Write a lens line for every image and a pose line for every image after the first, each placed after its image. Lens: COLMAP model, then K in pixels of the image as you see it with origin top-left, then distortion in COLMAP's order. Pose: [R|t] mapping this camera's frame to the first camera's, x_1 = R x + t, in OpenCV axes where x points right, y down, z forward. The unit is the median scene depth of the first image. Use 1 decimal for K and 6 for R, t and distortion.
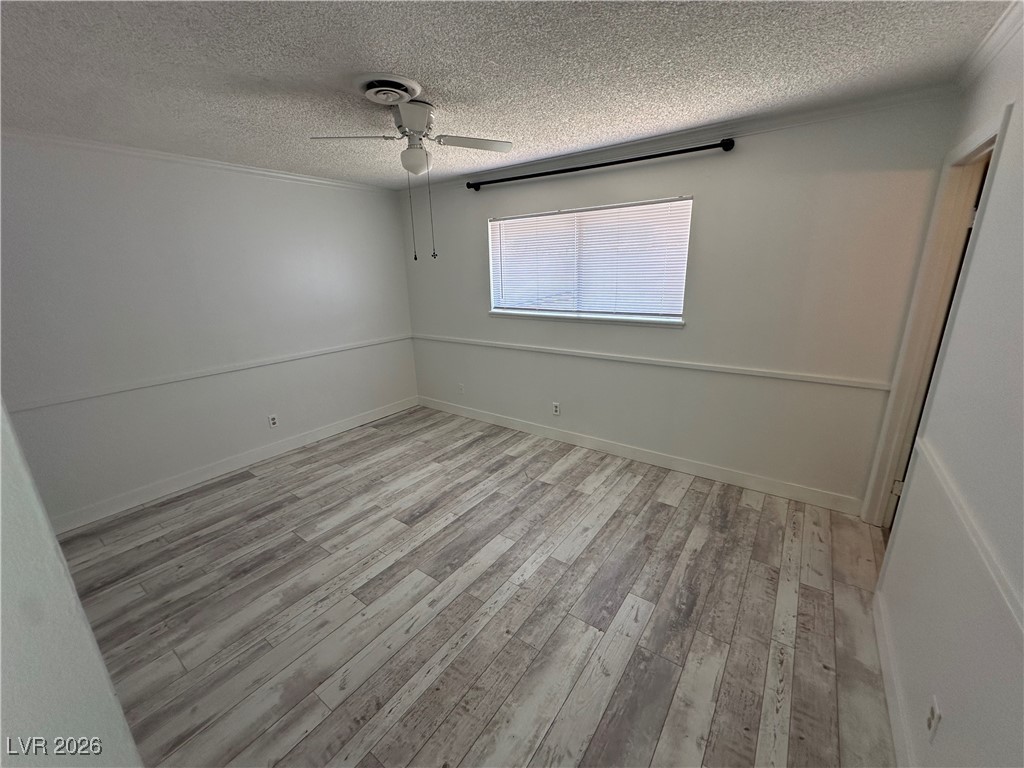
lens RADIAL K [[407.1, 0, 511.6], [0, 407.1, 380.8], [0, 0, 1]] dist [-0.006367, 0.001119]
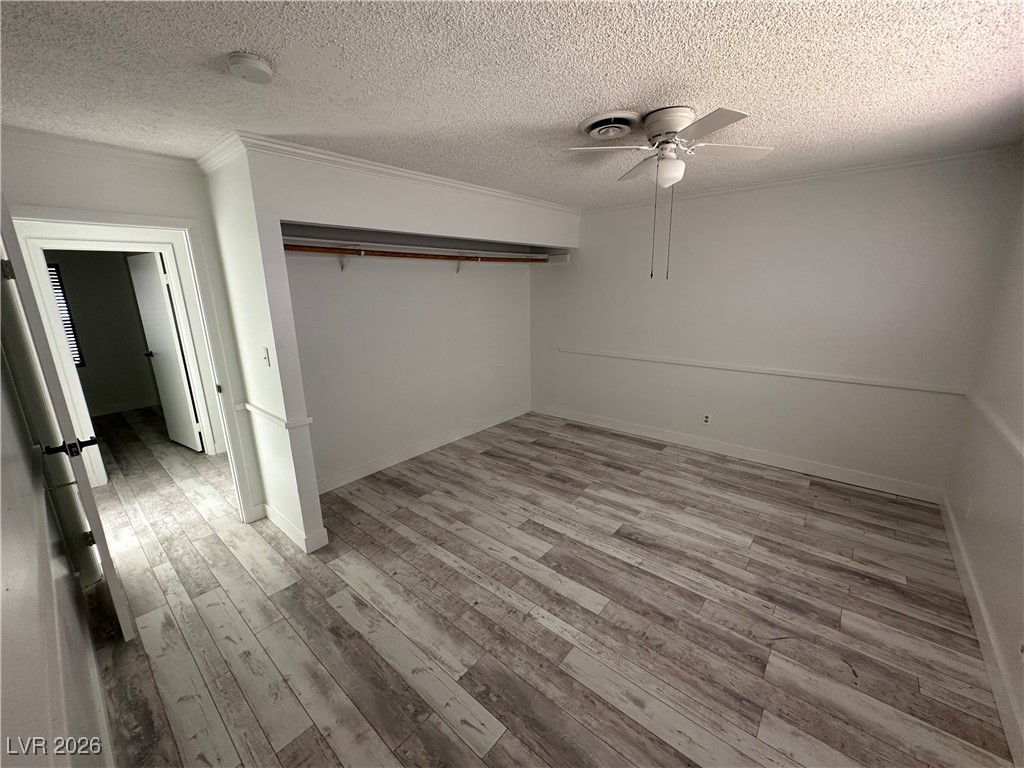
lens RADIAL K [[407.1, 0, 515.2], [0, 407.1, 382.6], [0, 0, 1]] dist [-0.006367, 0.001119]
pose [[-0.076771, 0.256617, -0.963459, 0.665831], [-0.245281, 0.931754, 0.267717, -0.219386], [0.966408, 0.256871, -0.008589, 0.674080]]
